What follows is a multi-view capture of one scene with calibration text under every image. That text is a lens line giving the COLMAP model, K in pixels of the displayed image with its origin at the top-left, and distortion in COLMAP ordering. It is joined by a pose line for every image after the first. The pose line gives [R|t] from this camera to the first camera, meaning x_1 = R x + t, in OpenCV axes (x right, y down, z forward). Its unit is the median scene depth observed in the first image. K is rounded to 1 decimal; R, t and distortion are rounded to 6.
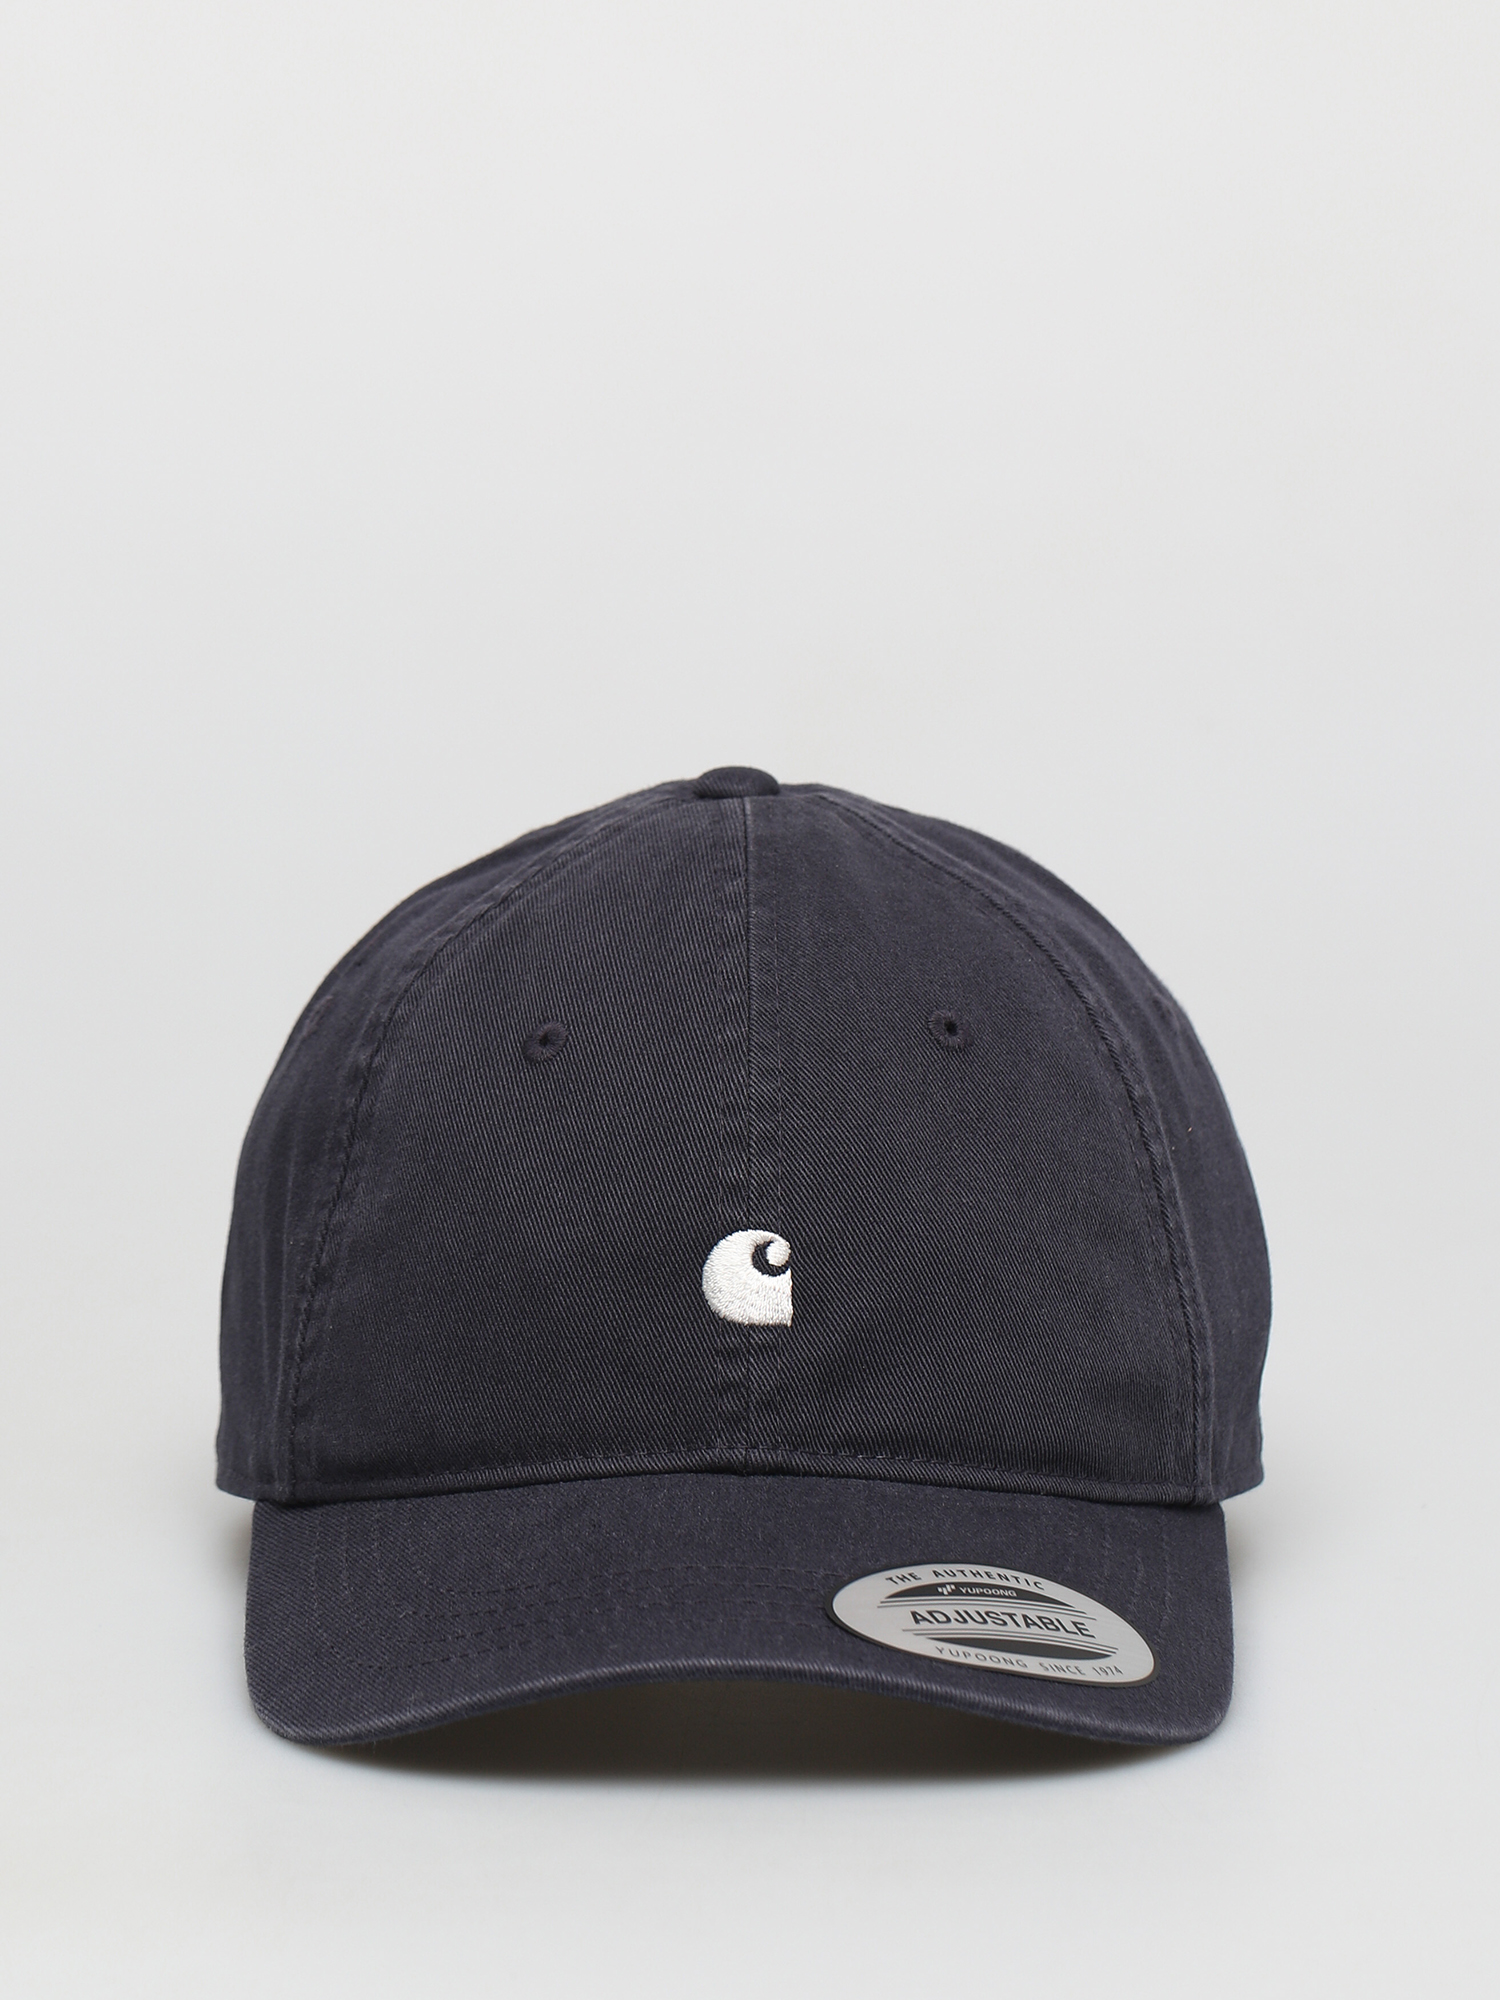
lens RADIAL K [[6007.0, 0, 750.0], [0, 6007.0, 1000.0], [0, 0, 1]] dist [-0.148294, -0.760304]
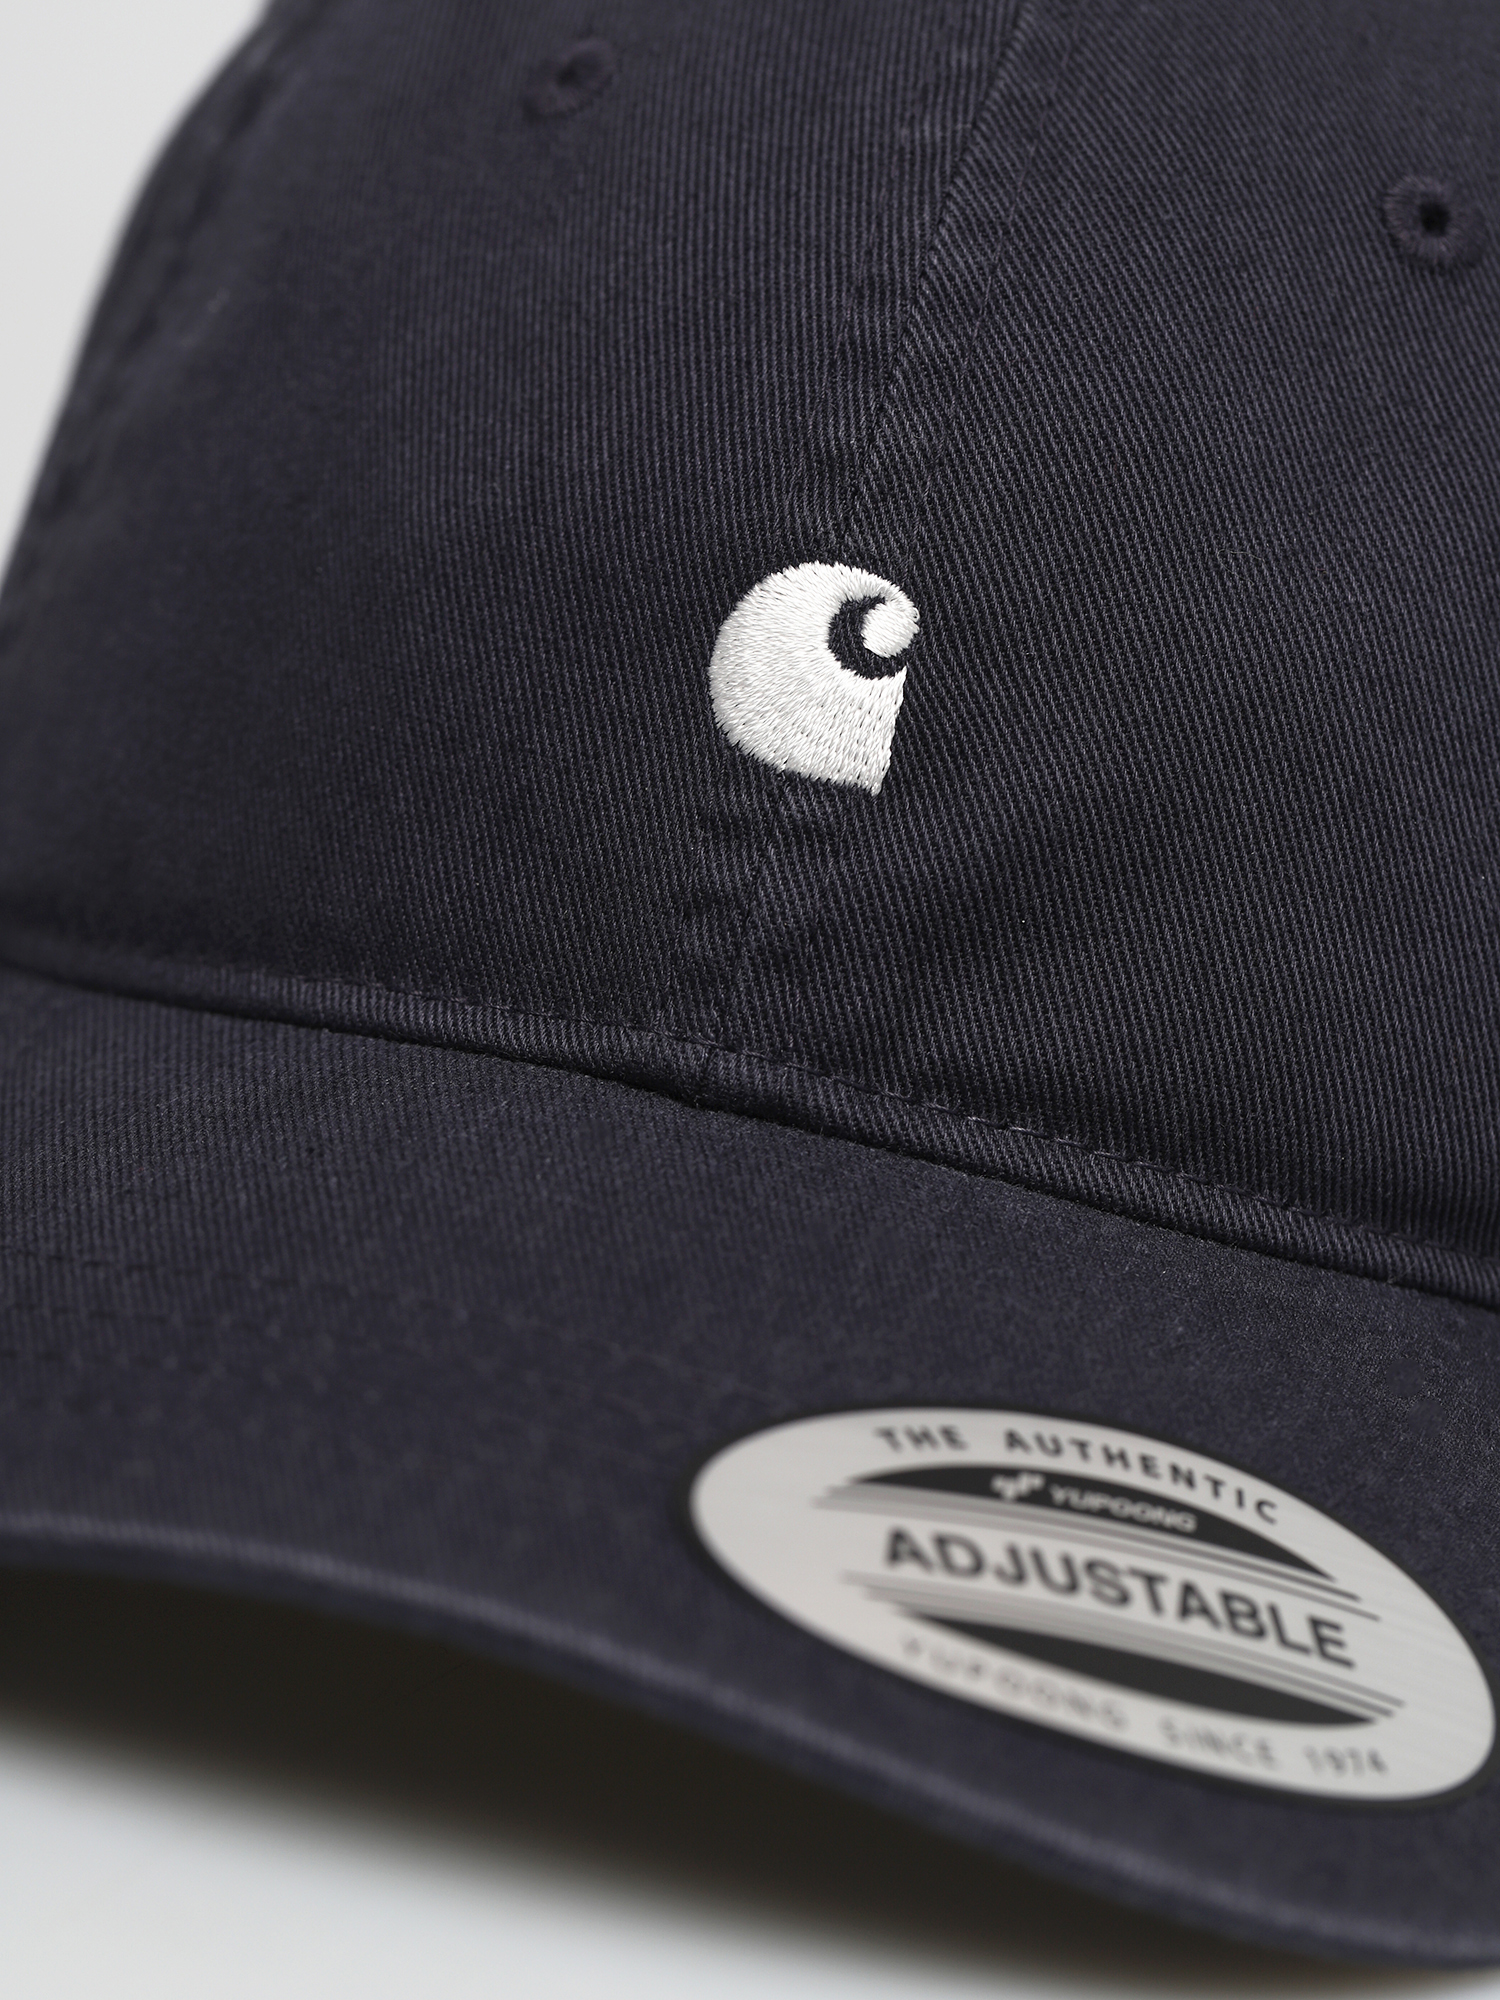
lens RADIAL K [[6007.0, 0, 750.0], [0, 6007.0, 1000.0], [0, 0, 1]] dist [-0.148294, -0.760304]
pose [[0.957786, 0.213643, -0.192360, 0.086044], [-0.189622, 0.972413, 0.135854, 0.010893], [0.216077, -0.093644, 0.971875, 0.570985]]
